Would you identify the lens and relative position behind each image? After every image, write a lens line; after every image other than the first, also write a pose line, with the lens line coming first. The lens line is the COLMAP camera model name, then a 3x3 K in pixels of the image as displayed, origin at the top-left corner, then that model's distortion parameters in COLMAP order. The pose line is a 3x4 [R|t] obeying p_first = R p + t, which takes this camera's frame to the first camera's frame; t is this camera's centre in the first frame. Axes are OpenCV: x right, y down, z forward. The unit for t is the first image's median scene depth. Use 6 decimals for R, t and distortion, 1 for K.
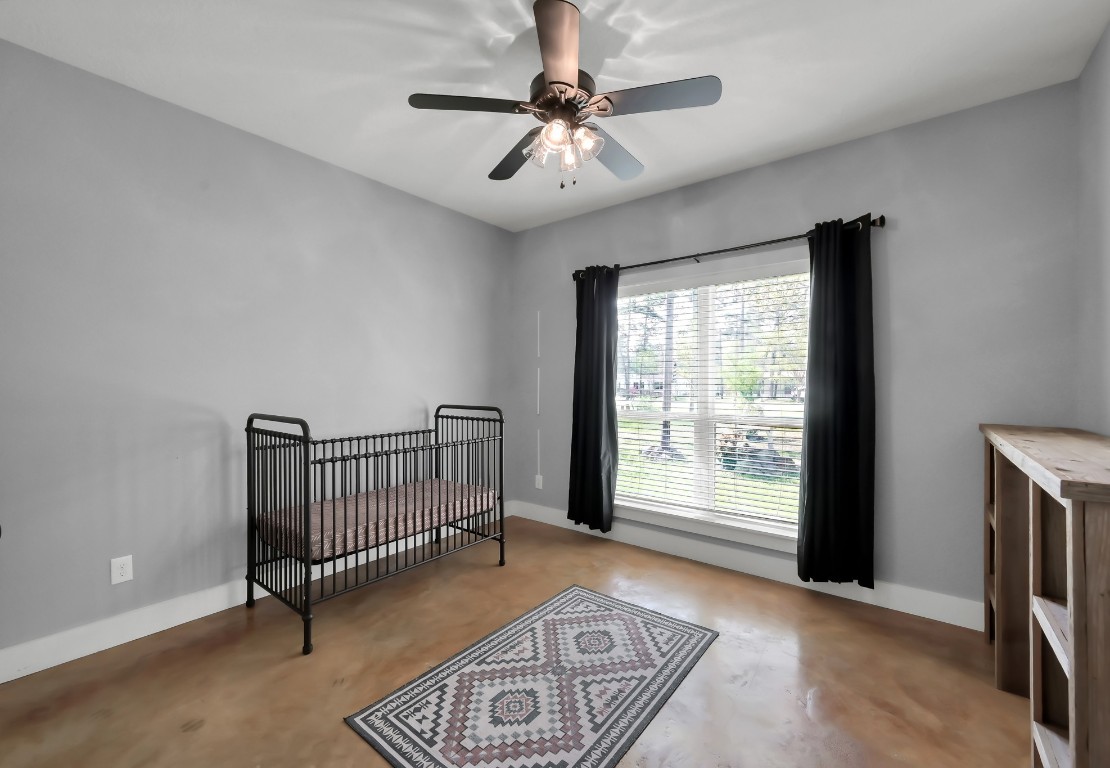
lens RADIAL K [[457.1, 0, 554.7], [0, 457.1, 382.1], [0, 0, 1]] dist [-0.000027, 0.000042]
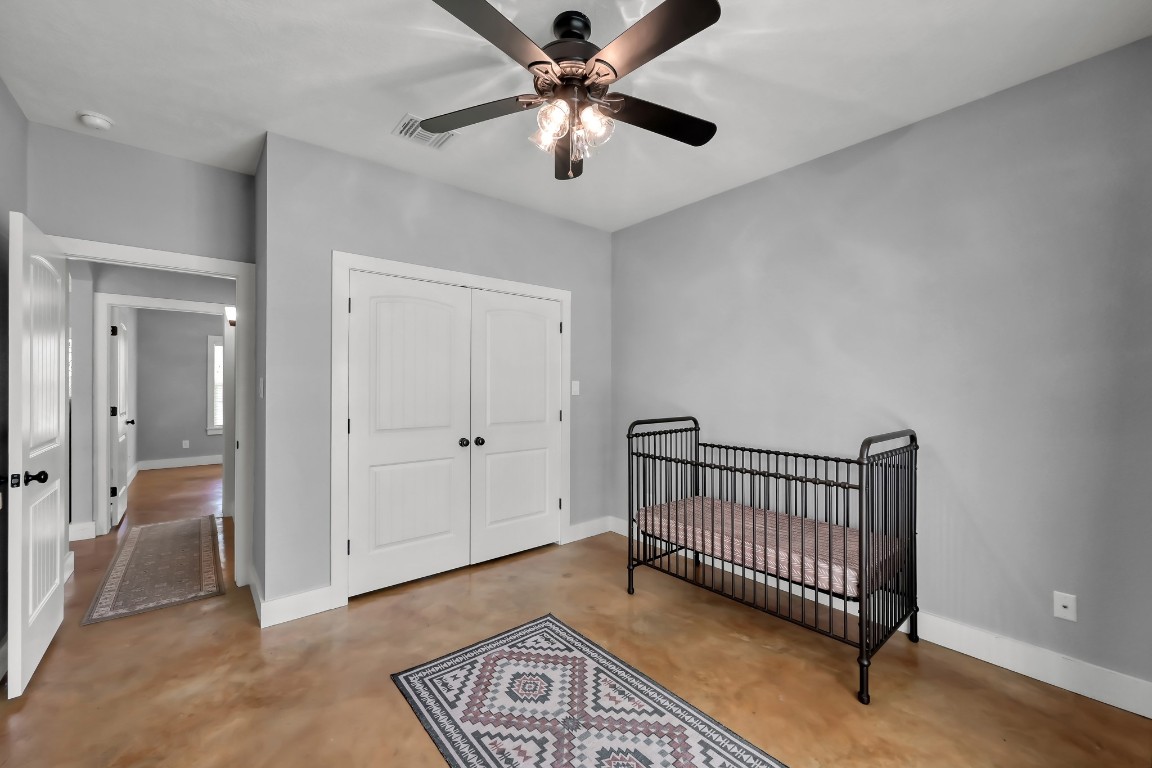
lens RADIAL K [[456.8, 0, 578.0], [0, 456.8, 383.1], [0, 0, 1]] dist [-0.001894, -0.000102]
pose [[-0.201378, -0.005239, -0.979500, 0.880488], [-0.002320, 0.999985, -0.004872, -0.031191], [0.979511, 0.001291, -0.201387, 1.186013]]
